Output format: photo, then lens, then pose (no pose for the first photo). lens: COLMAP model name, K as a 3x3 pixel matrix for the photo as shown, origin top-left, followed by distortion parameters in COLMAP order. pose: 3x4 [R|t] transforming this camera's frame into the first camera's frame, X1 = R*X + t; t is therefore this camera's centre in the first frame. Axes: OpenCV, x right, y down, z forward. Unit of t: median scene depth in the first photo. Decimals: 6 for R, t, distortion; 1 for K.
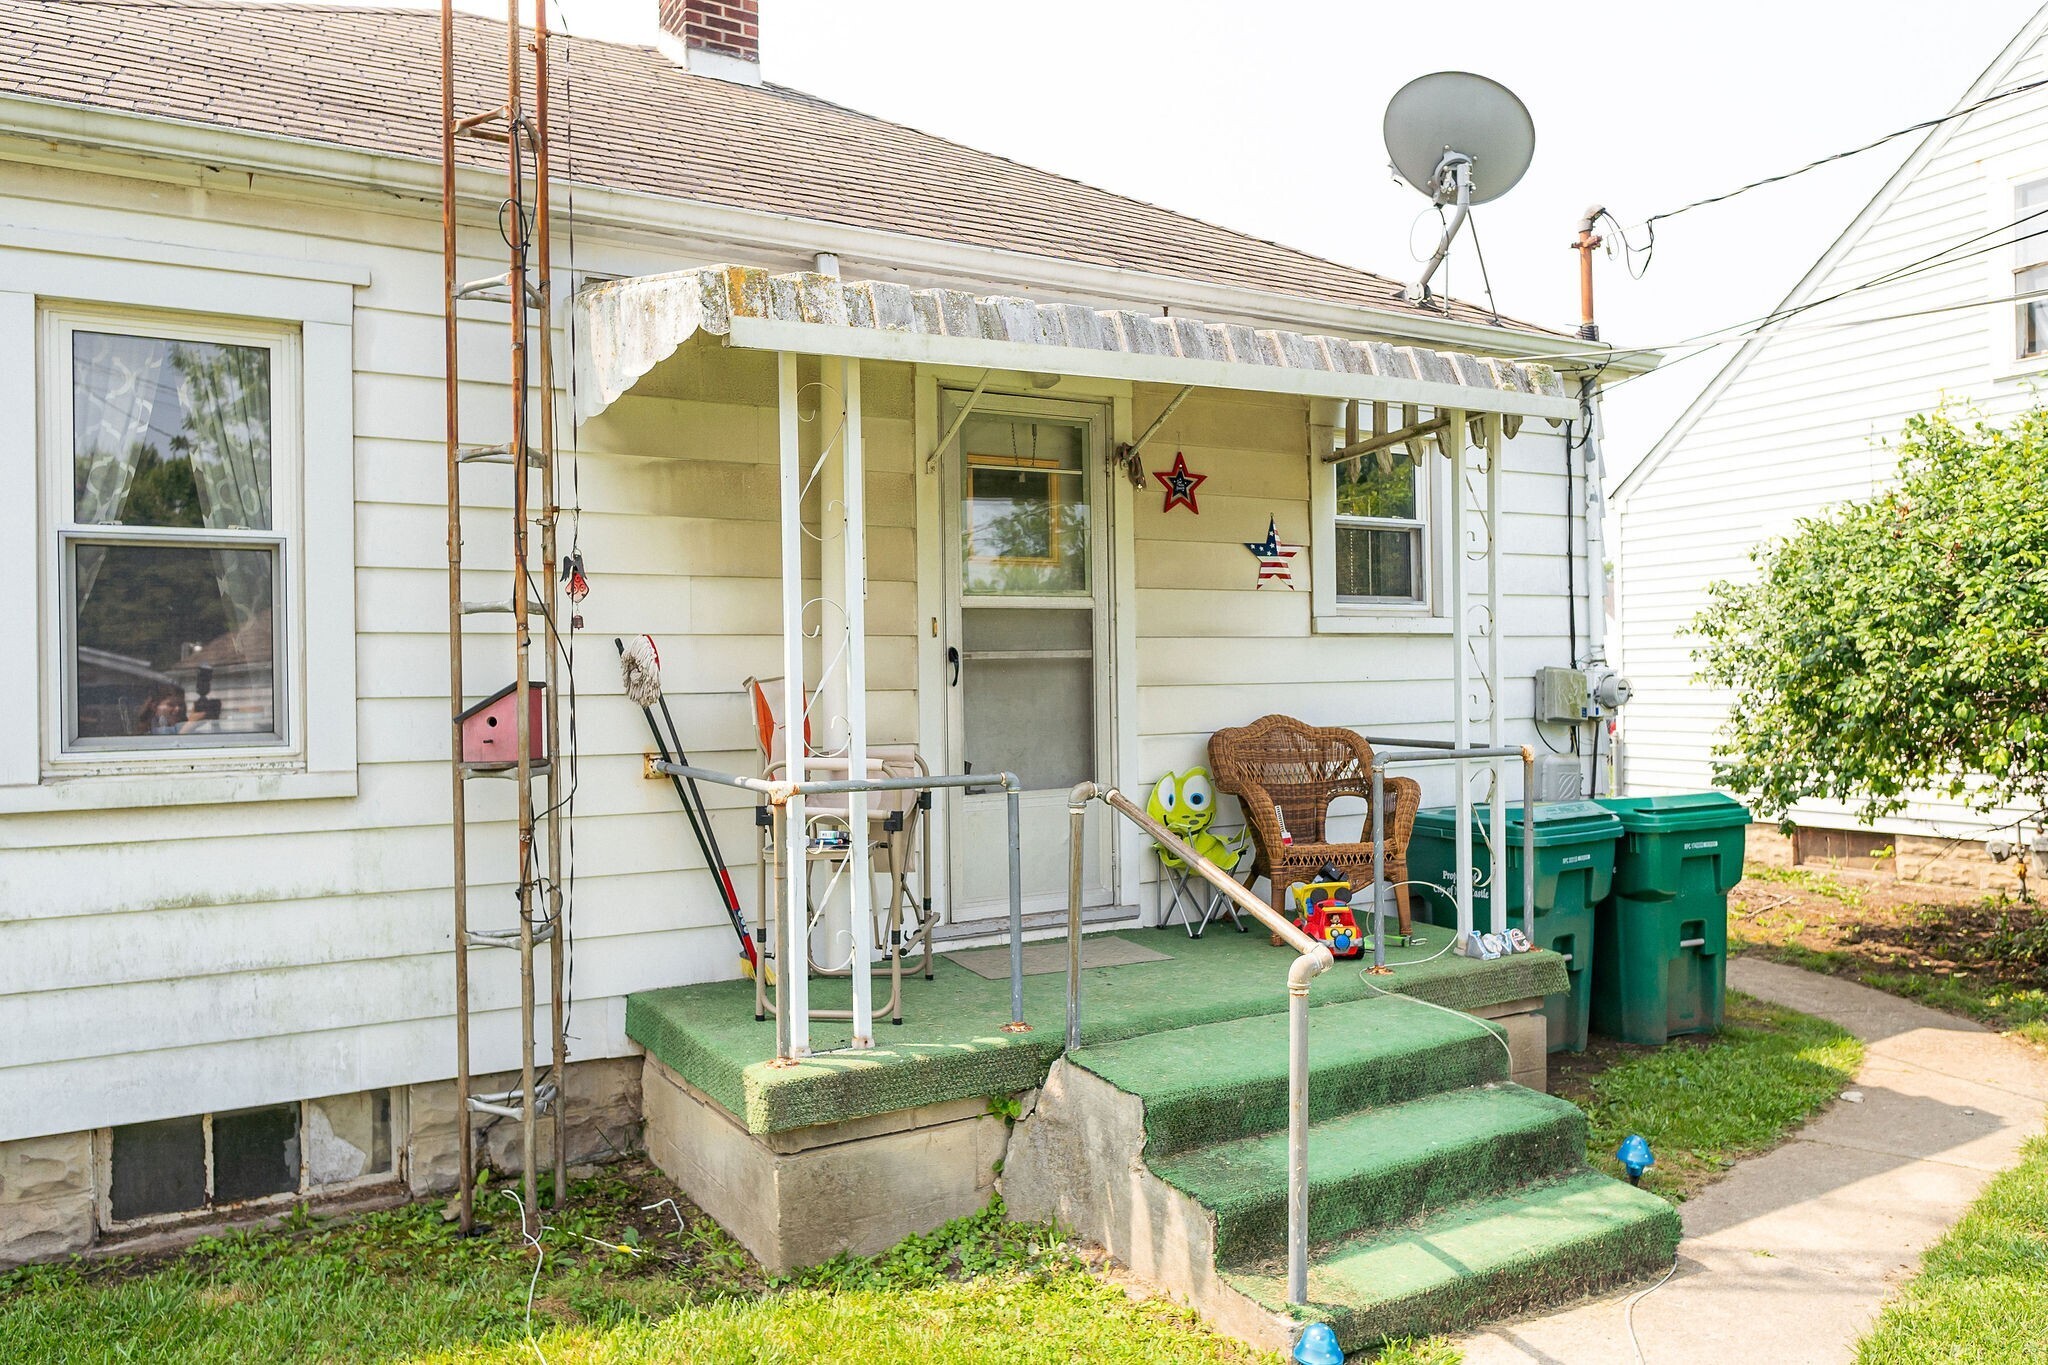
lens RADIAL K [[1431.9, 0, 1024.0], [0, 1431.9, 682.5], [0, 0, 1]] dist [-0.000021, -0.004070]
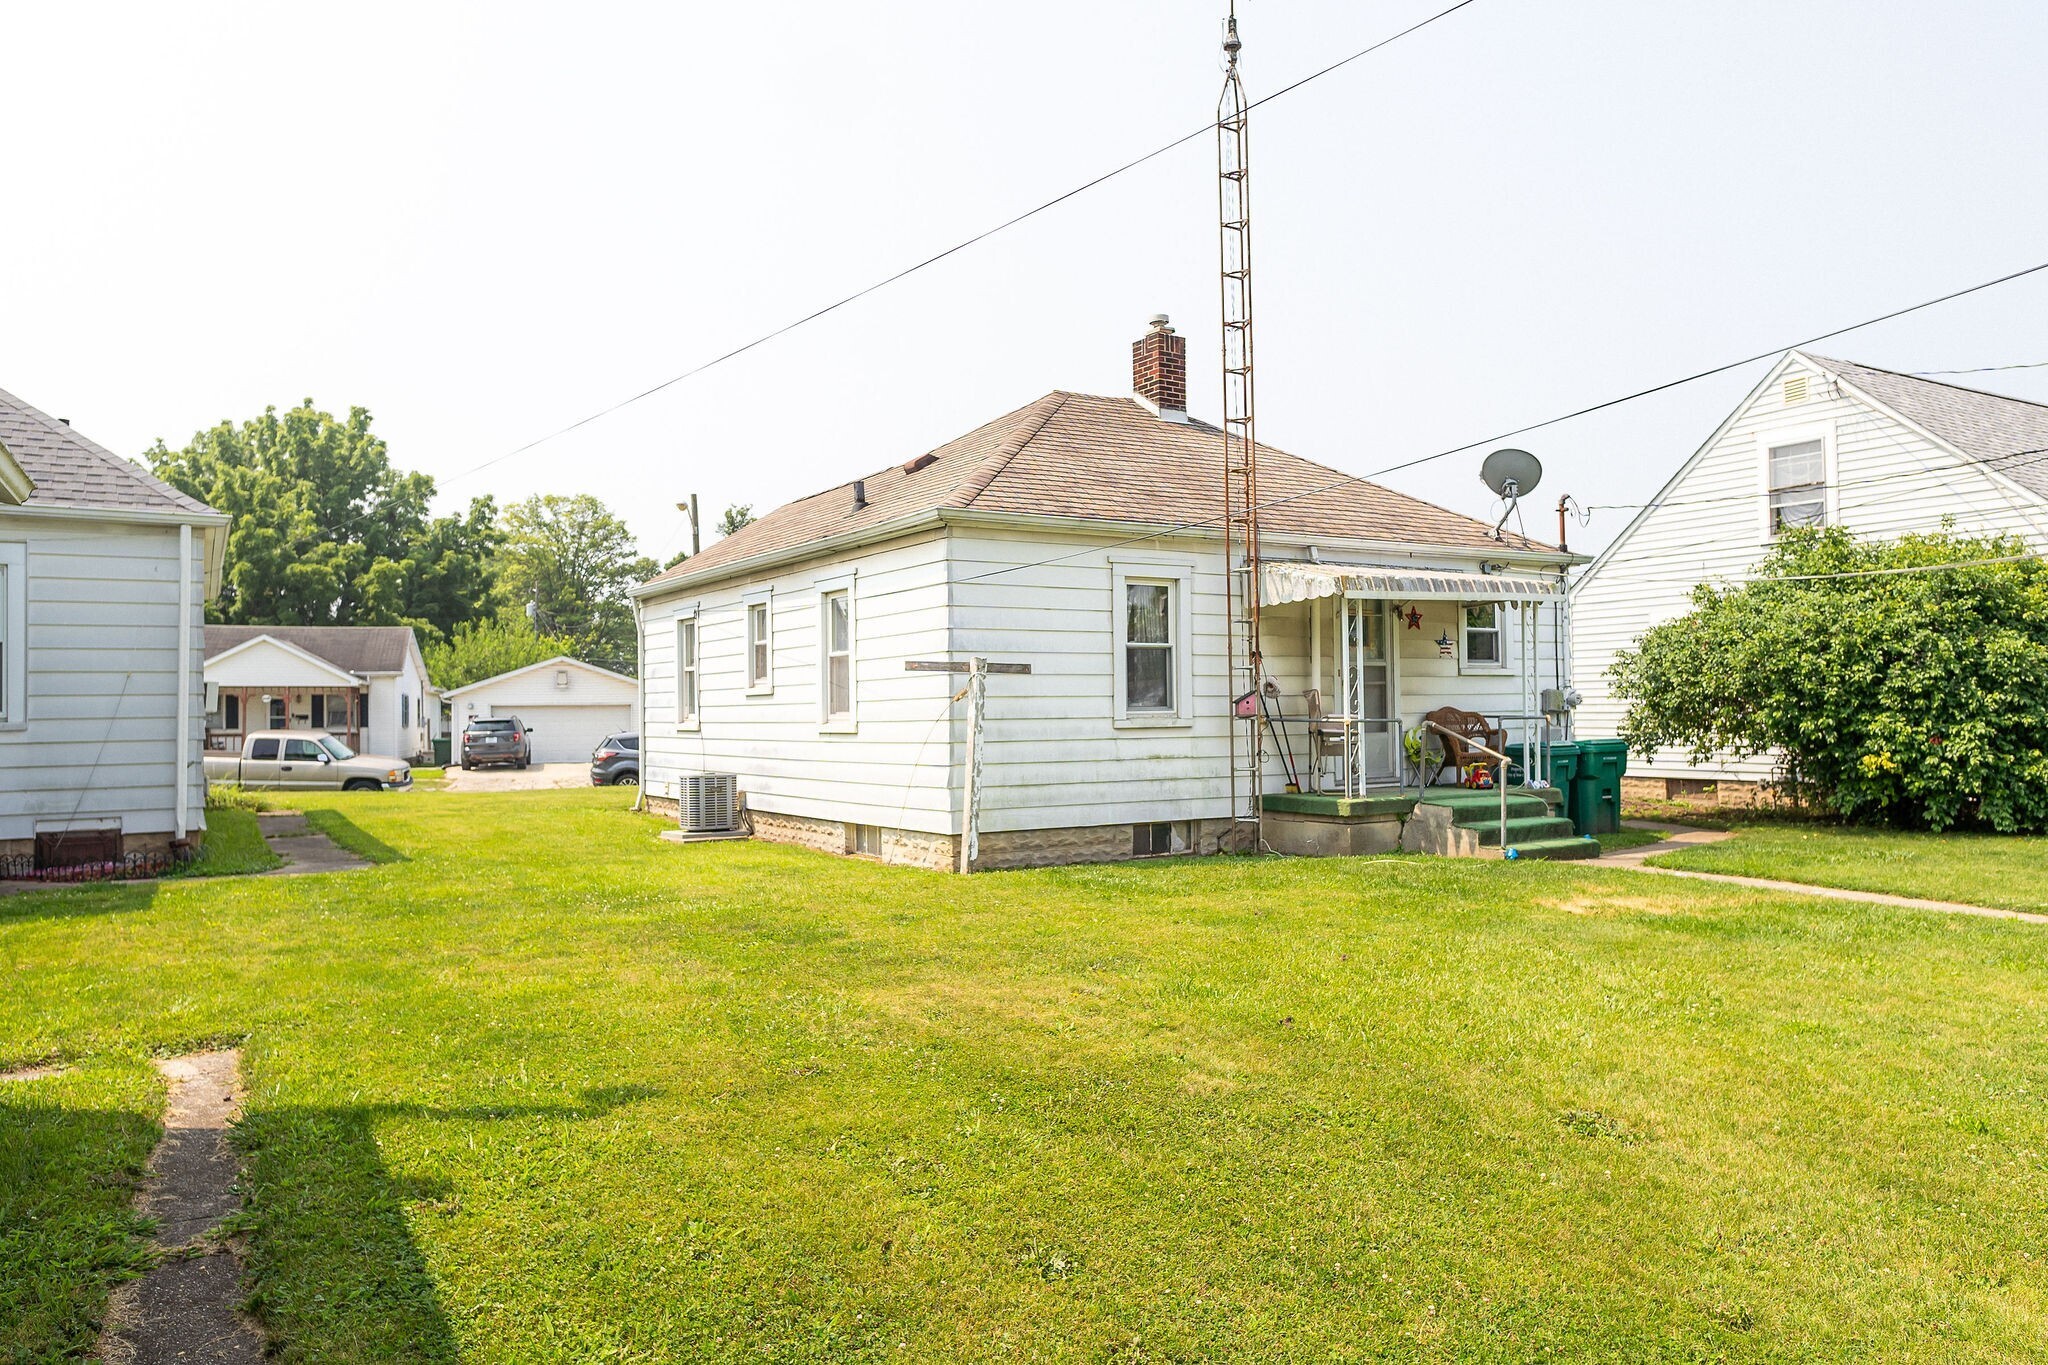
lens RADIAL K [[1431.9, 0, 1024.0], [0, 1431.9, 682.5], [0, 0, 1]] dist [-0.000021, -0.004070]
pose [[0.999253, 0.003735, 0.038471, -0.676520], [-0.002973, 0.999798, -0.019863, 0.032171], [-0.038537, 0.019734, 0.999062, -1.528440]]
